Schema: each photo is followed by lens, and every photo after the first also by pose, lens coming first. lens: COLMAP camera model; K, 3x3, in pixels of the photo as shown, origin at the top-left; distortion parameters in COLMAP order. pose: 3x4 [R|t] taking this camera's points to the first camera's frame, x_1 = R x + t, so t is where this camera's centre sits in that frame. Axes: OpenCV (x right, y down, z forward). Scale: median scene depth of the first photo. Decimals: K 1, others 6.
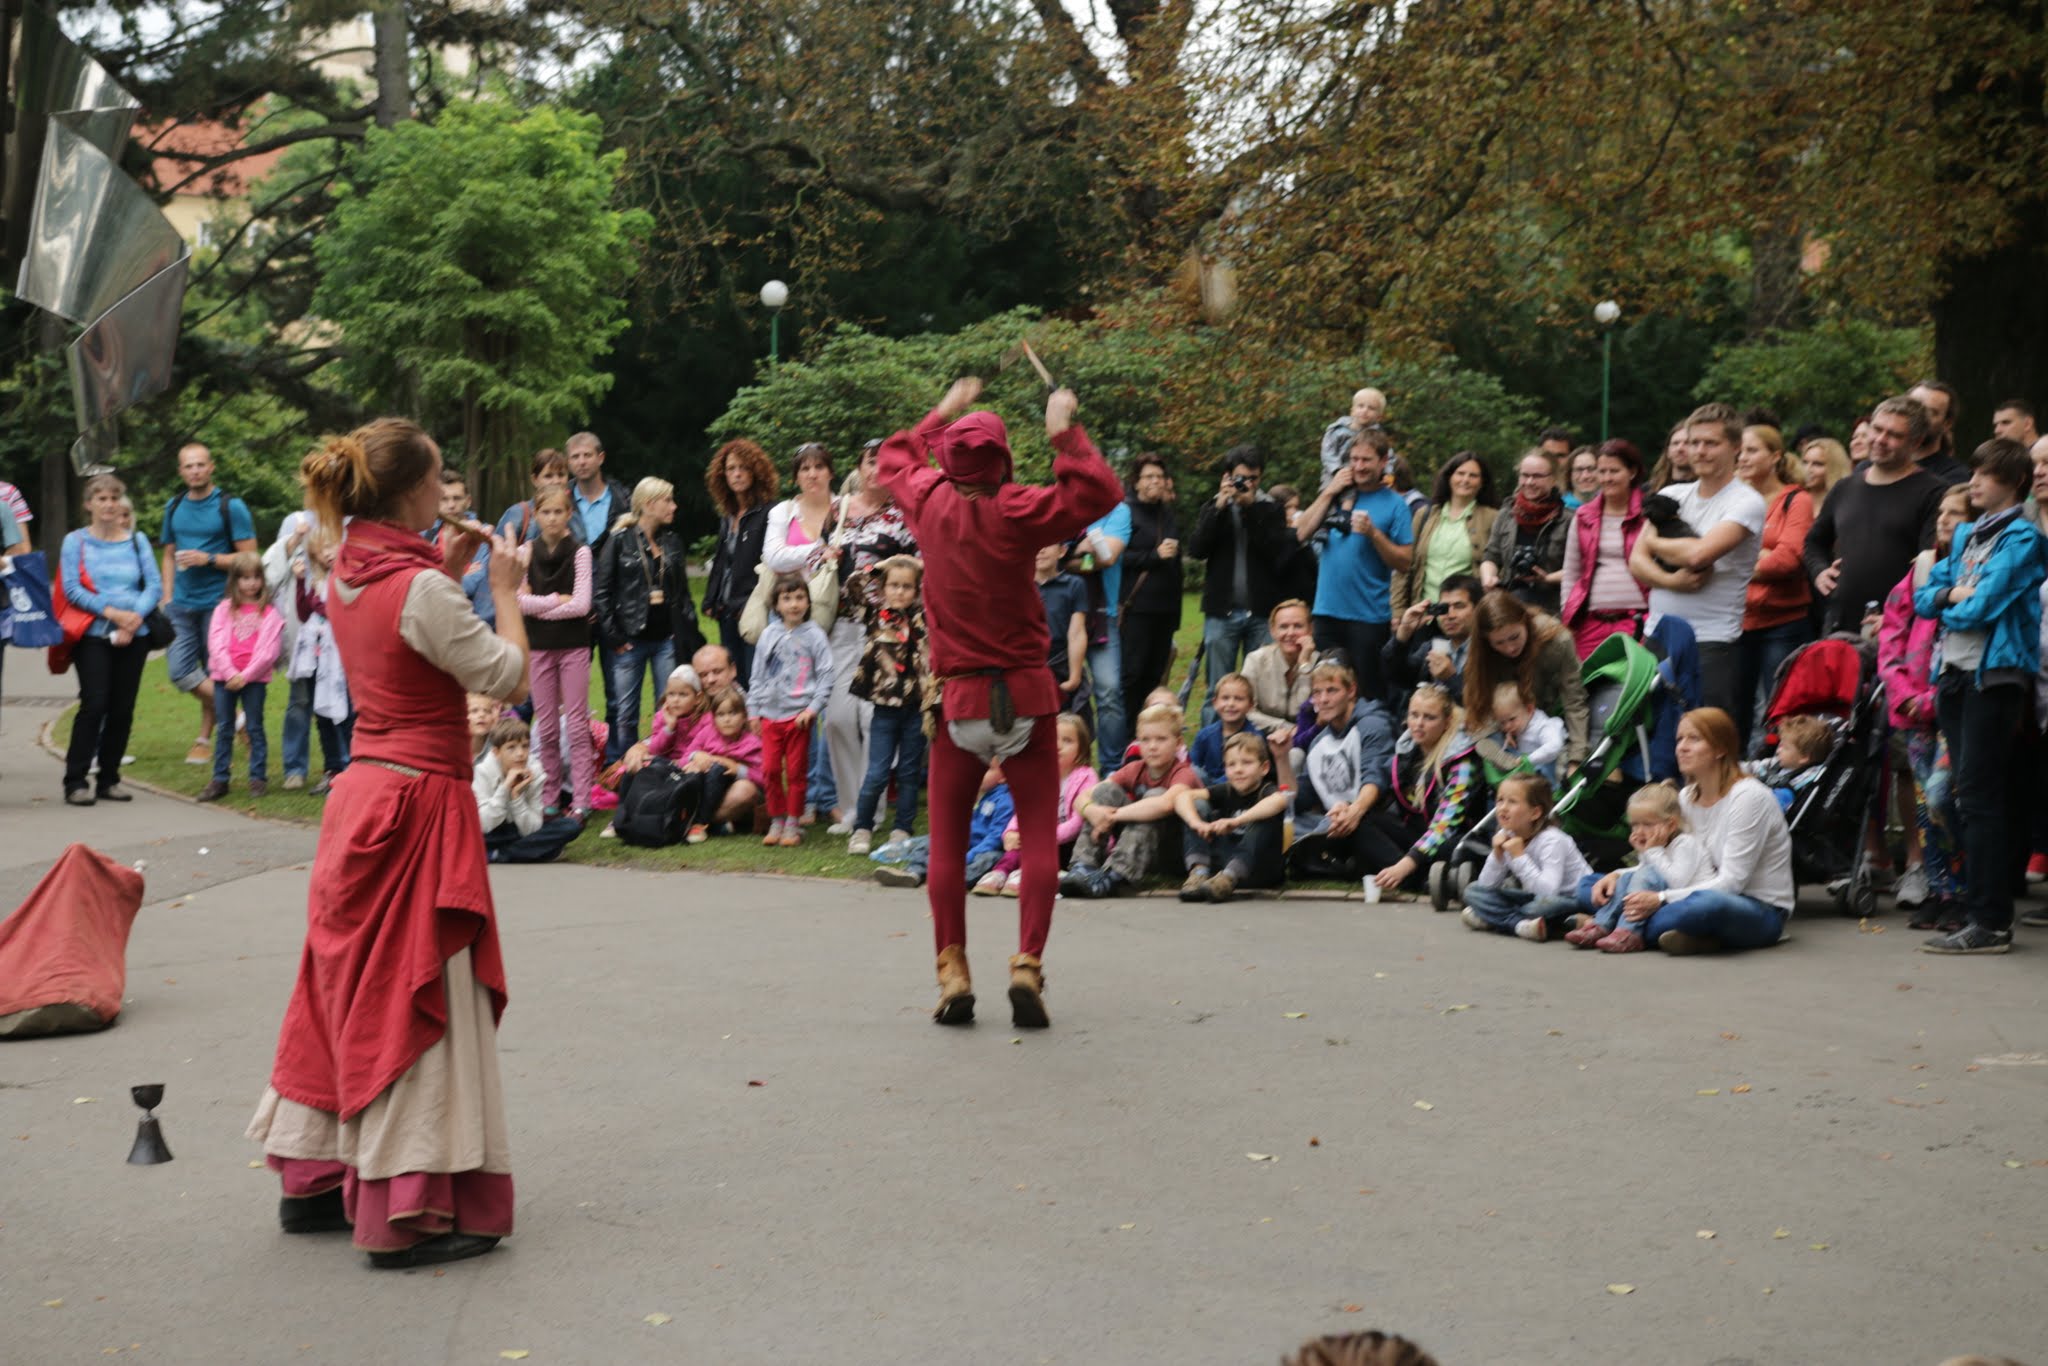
lens RADIAL K [[3111.5, 0, 1006.5], [0, 3111.5, 682.2], [0, 0, 1]] dist [0.092706, 0.142634]
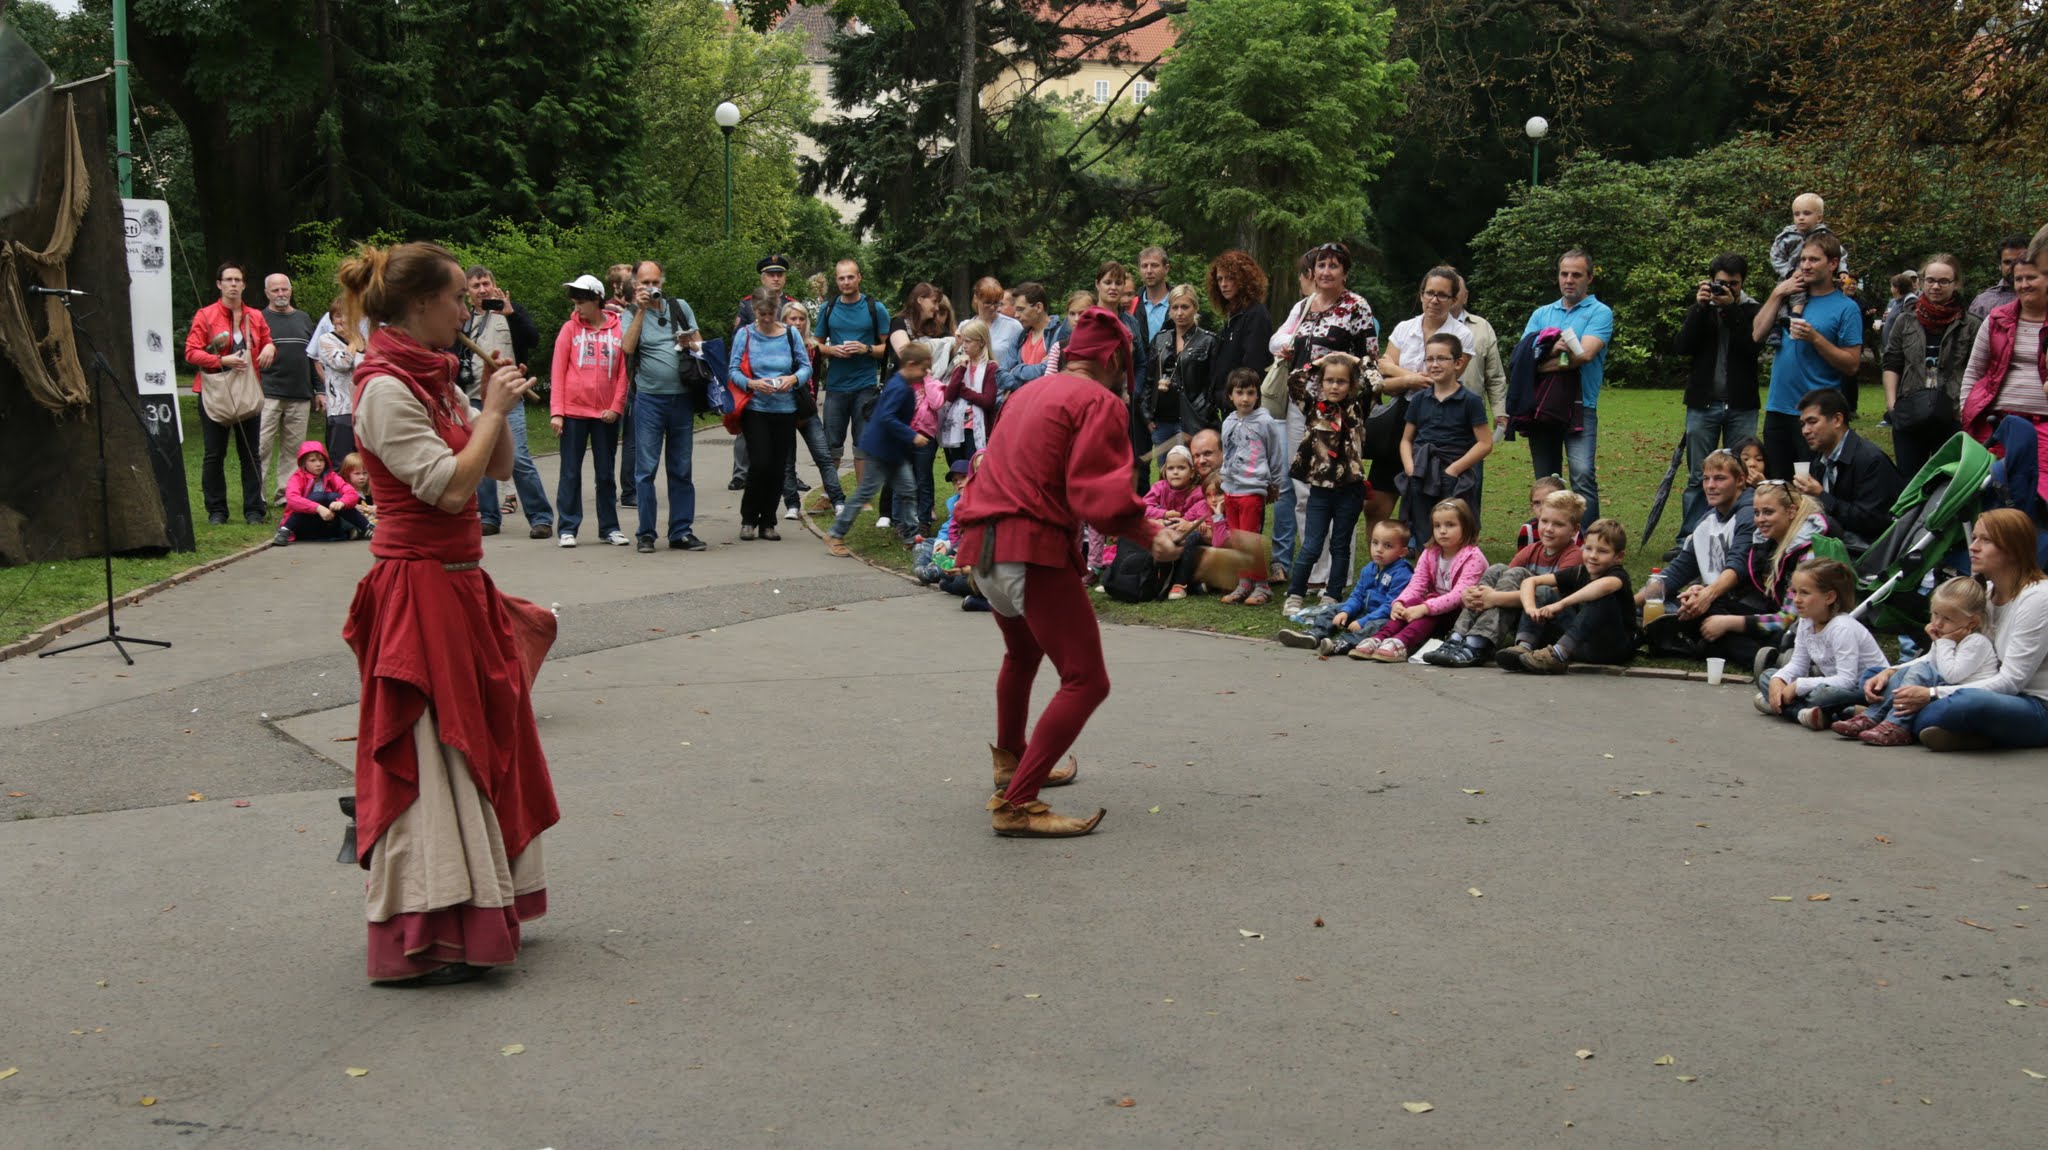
lens RADIAL K [[2504.9, 0, 1019.2], [0, 2504.9, 572.7], [0, 0, 1]] dist [0.023238, 0.174056]
pose [[0.947074, 0.033808, -0.319231, 0.056866], [-0.018277, 0.998505, 0.051523, -0.002224], [0.320495, -0.042962, 0.946275, 0.038655]]
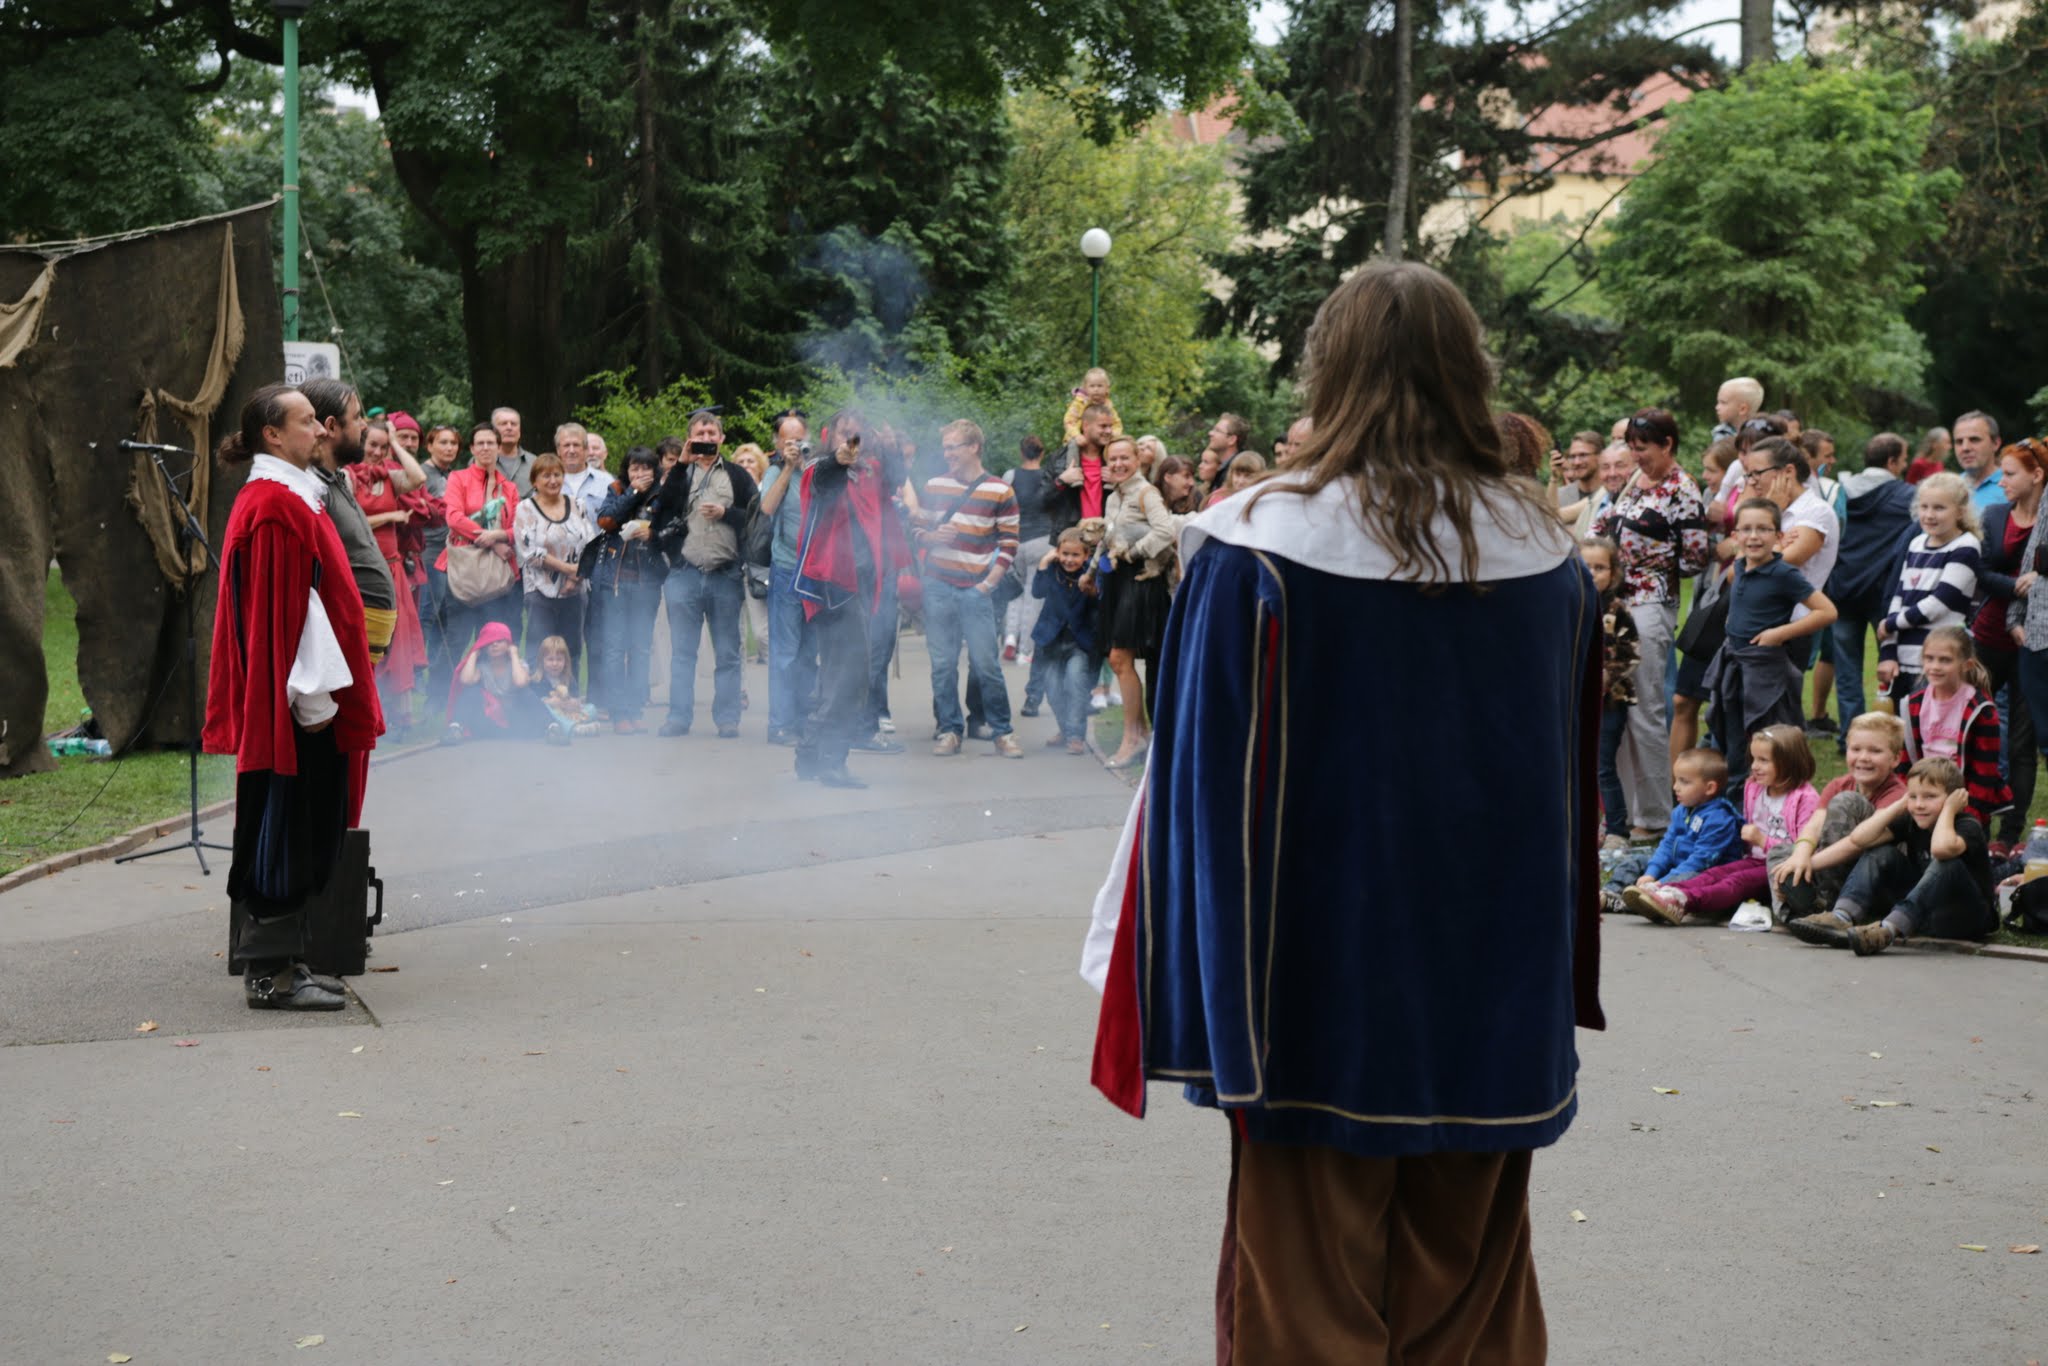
lens RADIAL K [[3031.2, 0, 1024.0], [0, 3031.2, 683.0], [0, 0, 1]] dist [0.091621, 0.172997]
pose [[0.880447, 0.044183, -0.472082, 0.085594], [-0.039399, 0.999023, 0.020019, -0.003499], [0.472506, 0.000974, 0.881327, 0.049488]]
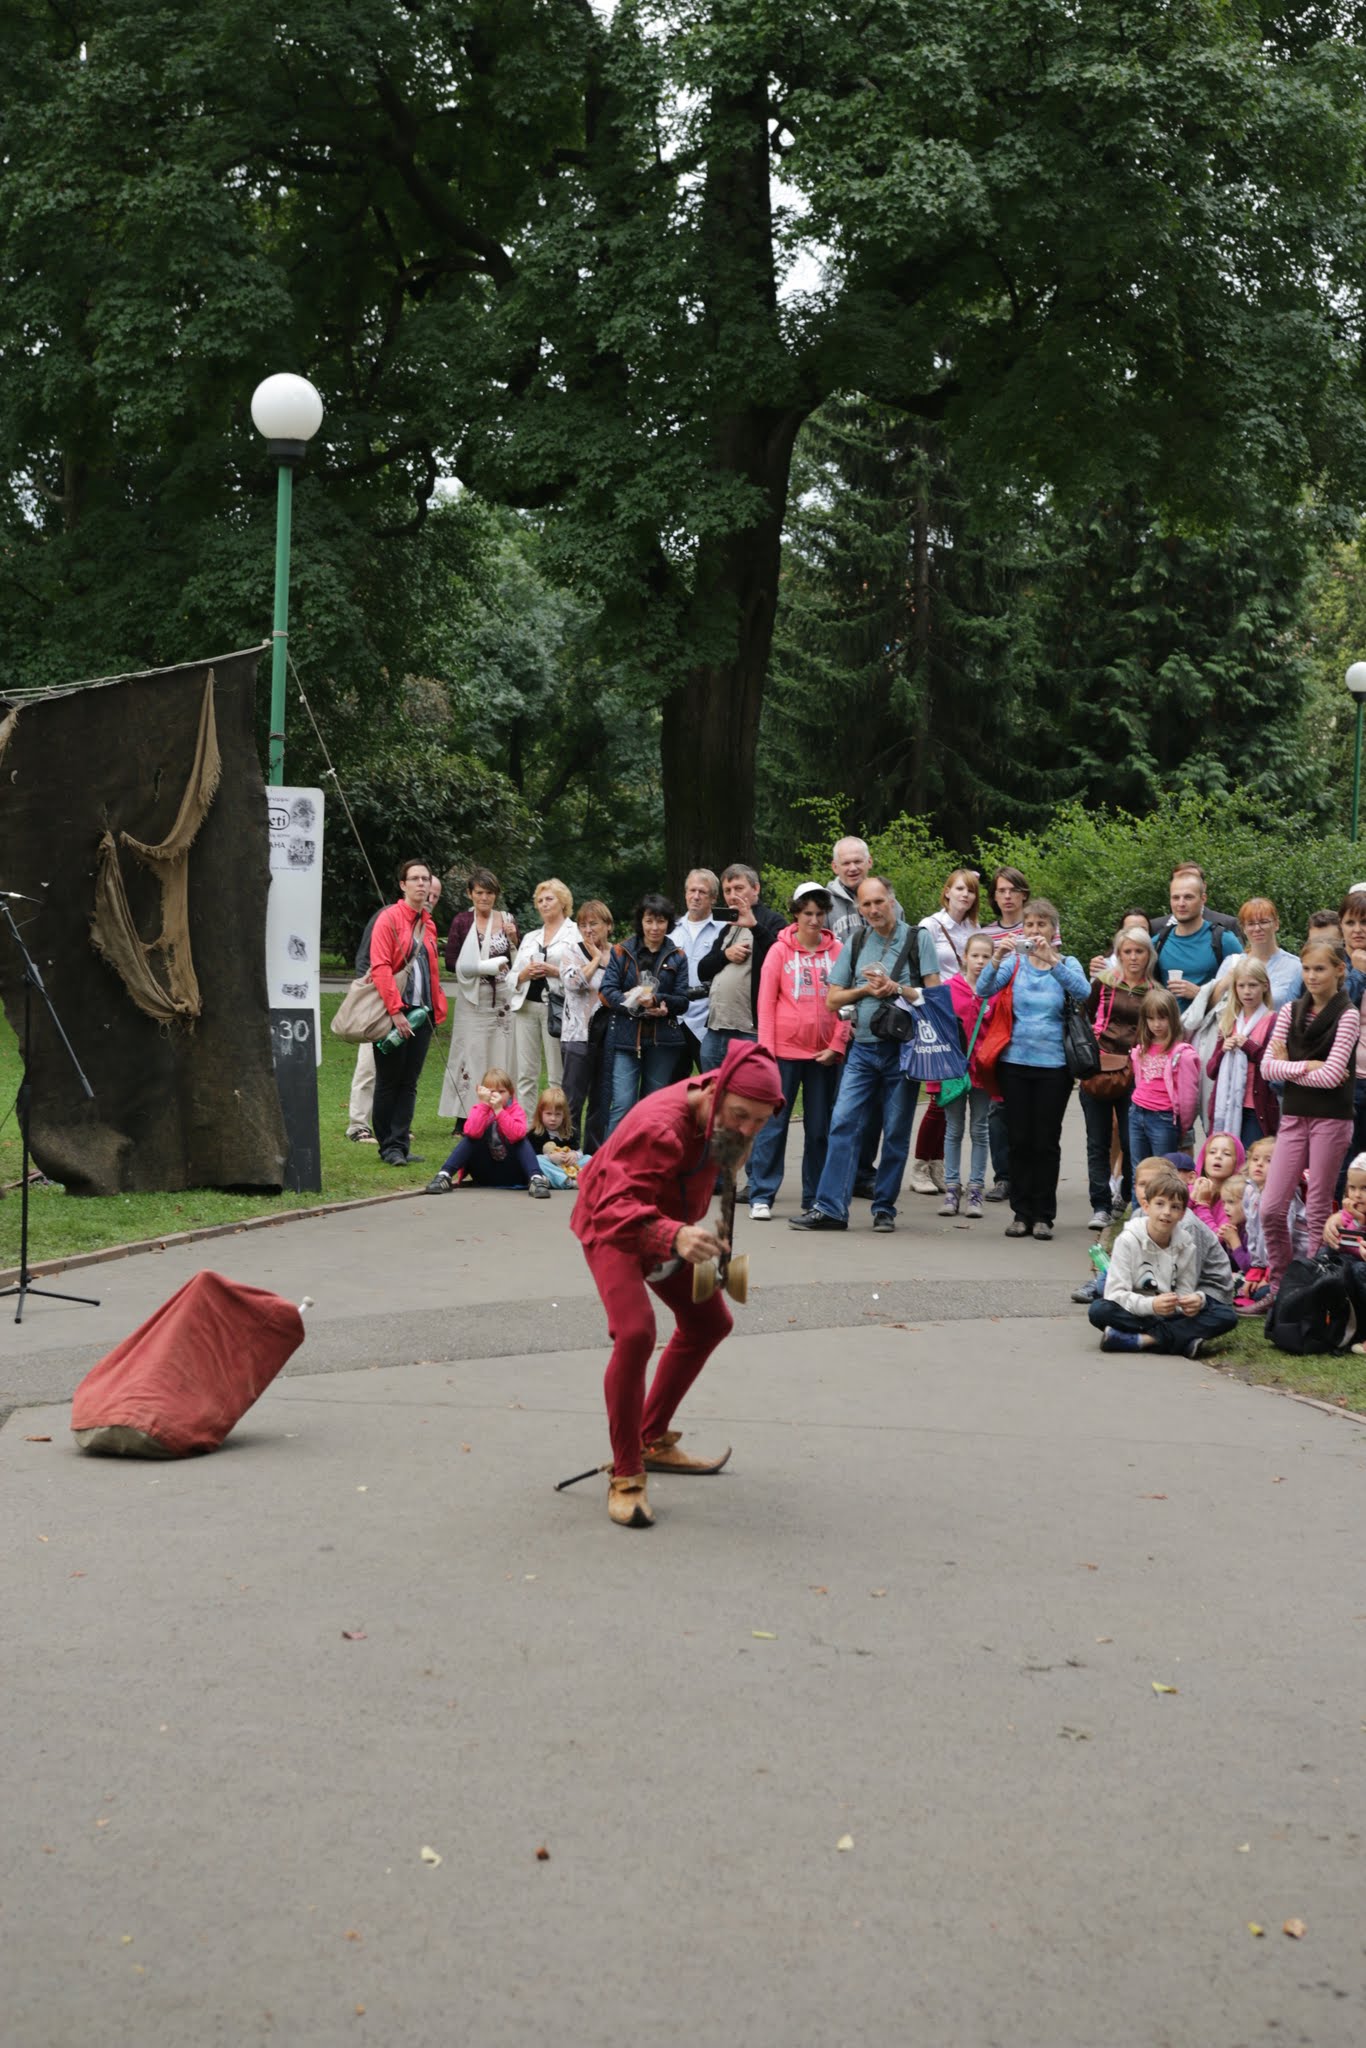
lens RADIAL K [[3066.7, 0, 683.0], [0, 3066.7, 1024.0], [0, 0, 1]] dist [0.084826, 0.199176]
pose [[0.732235, 0.055149, -0.678815, 0.129559], [-0.070636, 0.997490, 0.004845, -0.011576], [0.677379, 0.044401, 0.734293, 0.101879]]
